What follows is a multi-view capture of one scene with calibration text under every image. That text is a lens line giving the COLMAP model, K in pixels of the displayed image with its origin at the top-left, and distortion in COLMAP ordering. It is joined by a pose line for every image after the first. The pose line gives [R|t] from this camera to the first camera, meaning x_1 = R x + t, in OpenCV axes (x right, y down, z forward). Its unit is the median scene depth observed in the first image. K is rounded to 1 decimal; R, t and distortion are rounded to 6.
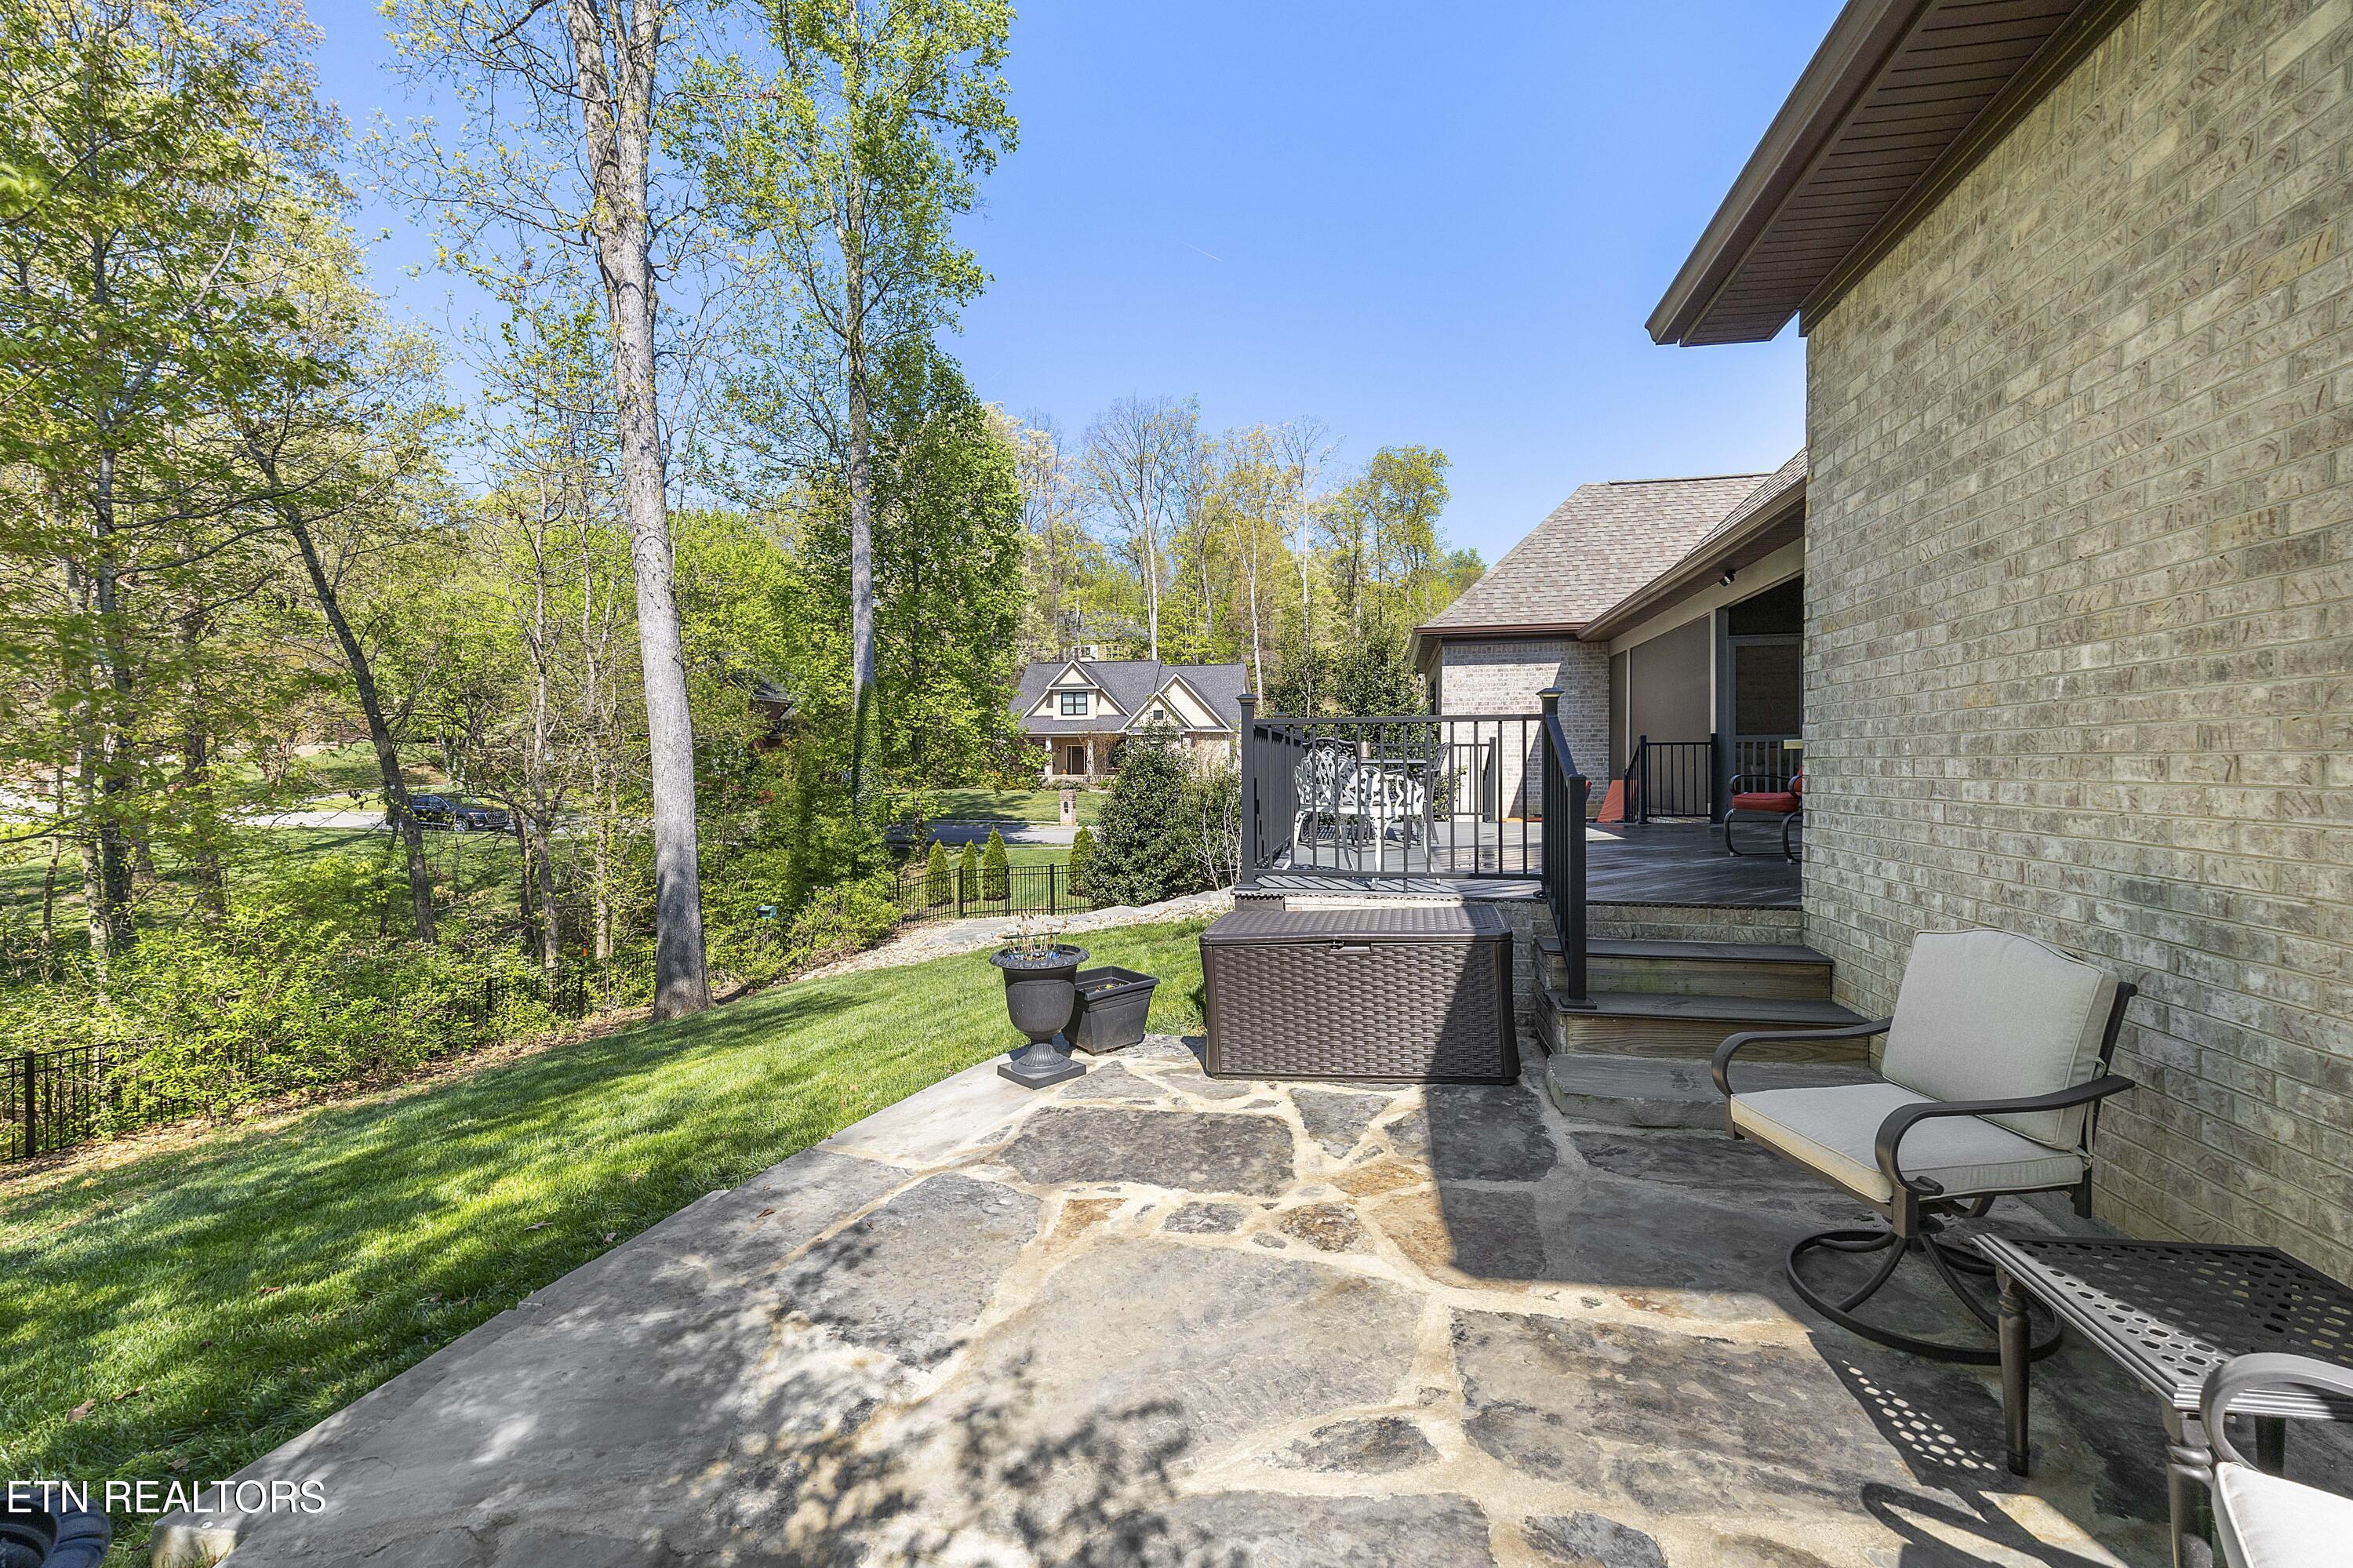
lens RADIAL K [[1115.1, 0, 1164.1], [0, 1115.1, 789.6], [0, 0, 1]] dist [0.005923, -0.002792]
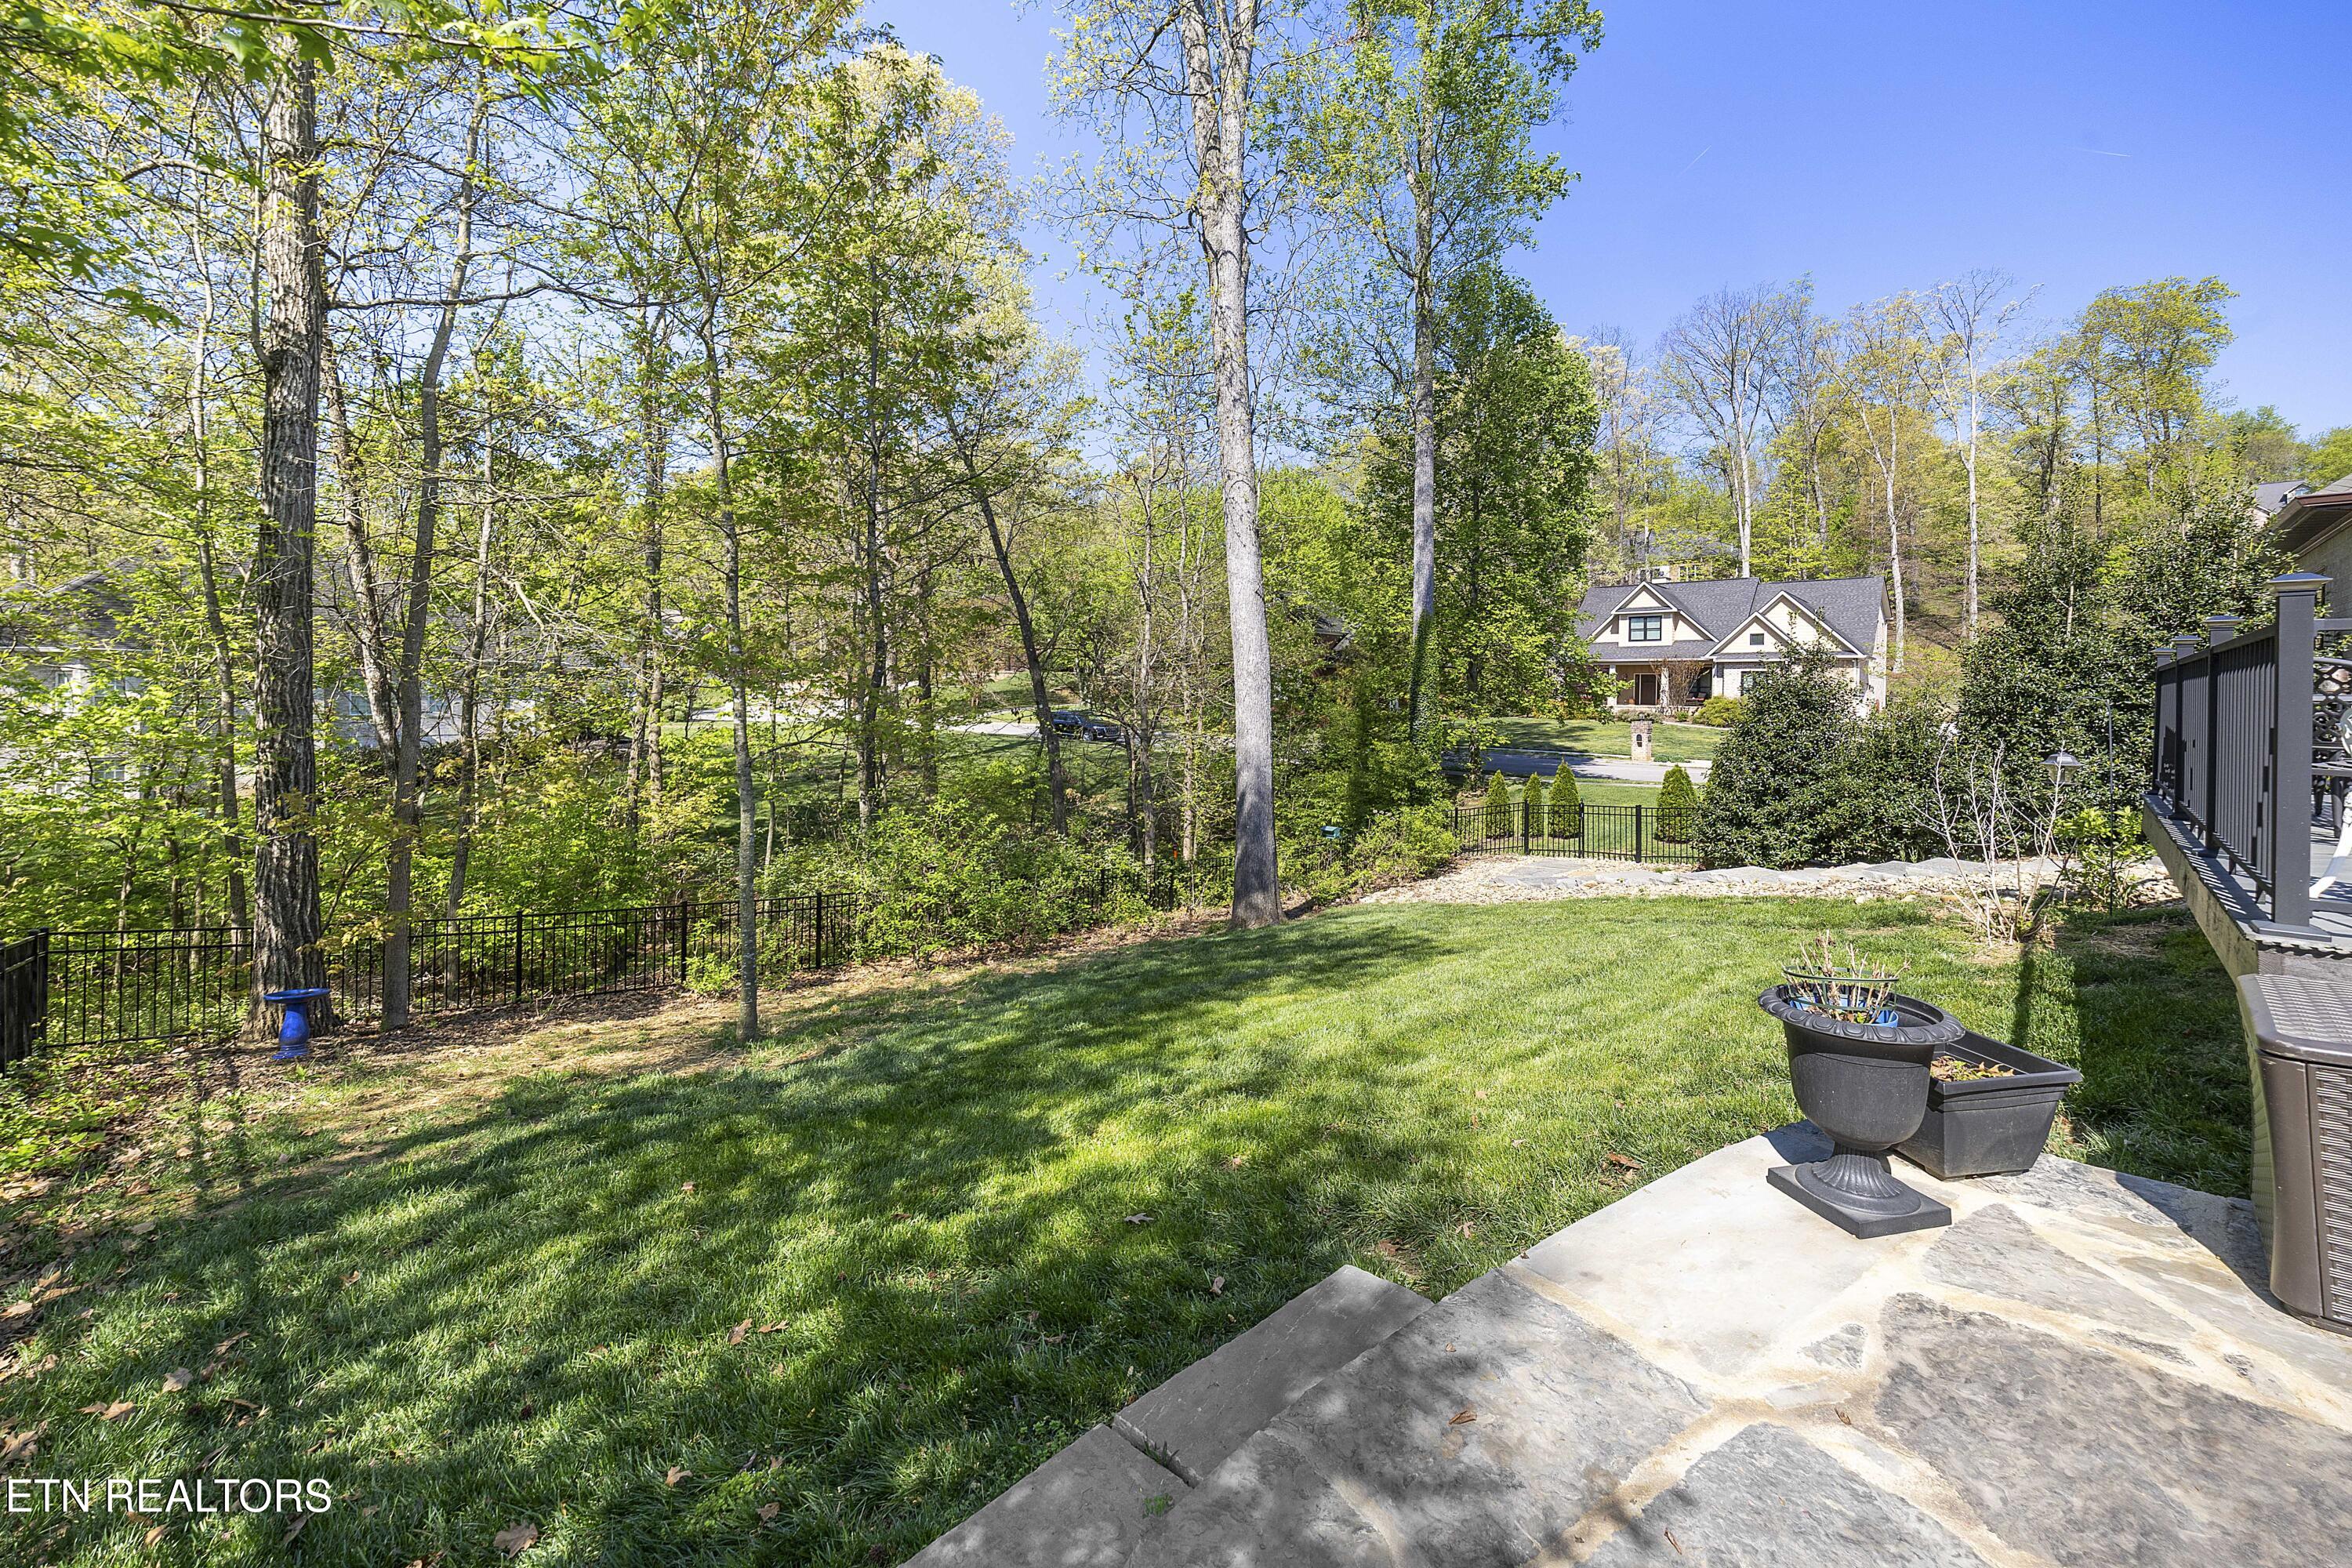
lens RADIAL K [[970.7, 0, 1045.4], [0, 970.7, 699.6], [0, 0, 1]] dist [-0.004766, -0.001346]
pose [[0.820577, 0.016234, -0.571306, -0.057492], [-0.023705, 0.999703, -0.005641, -0.003044], [0.571045, 0.018172, 0.820718, 0.097423]]
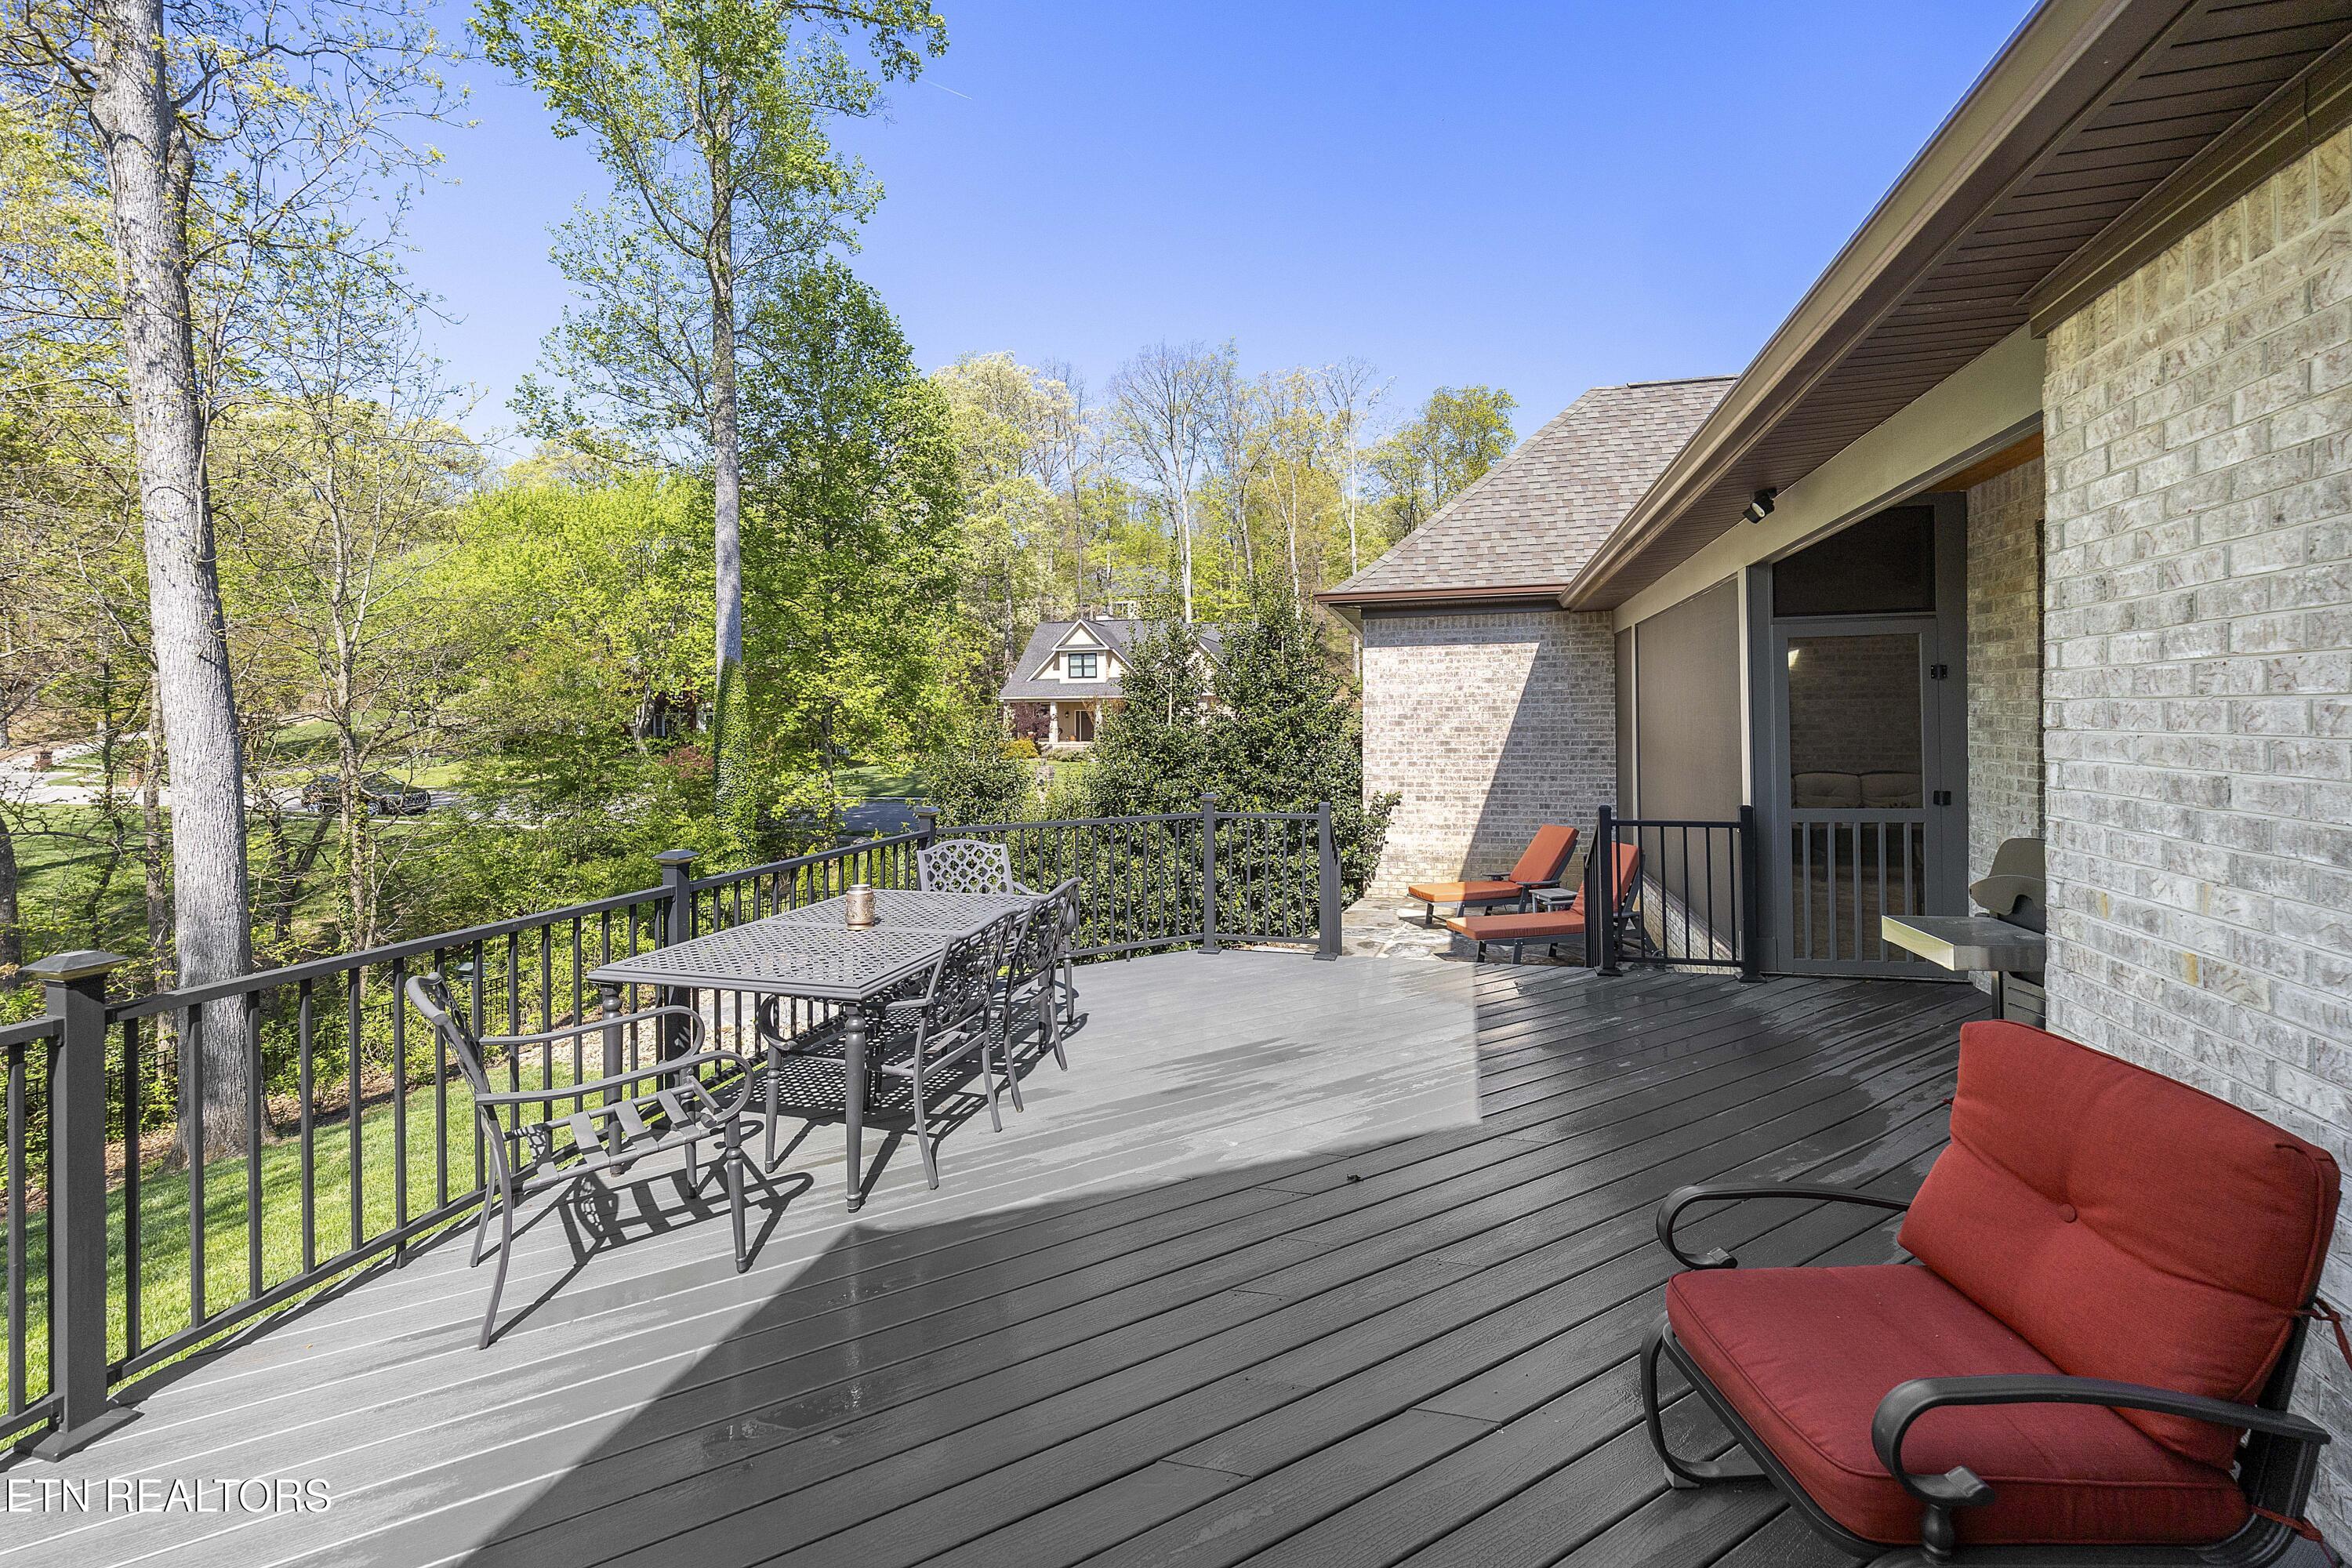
lens RADIAL K [[1002.7, 0, 1168.8], [0, 1002.7, 683.6], [0, 0, 1]] dist [-0.000421, -0.000178]
pose [[0.991388, 0.000186, -0.130959, 0.206481], [-0.005125, 0.999288, -0.037375, -0.063566], [0.130859, 0.037724, 0.990683, 0.360809]]
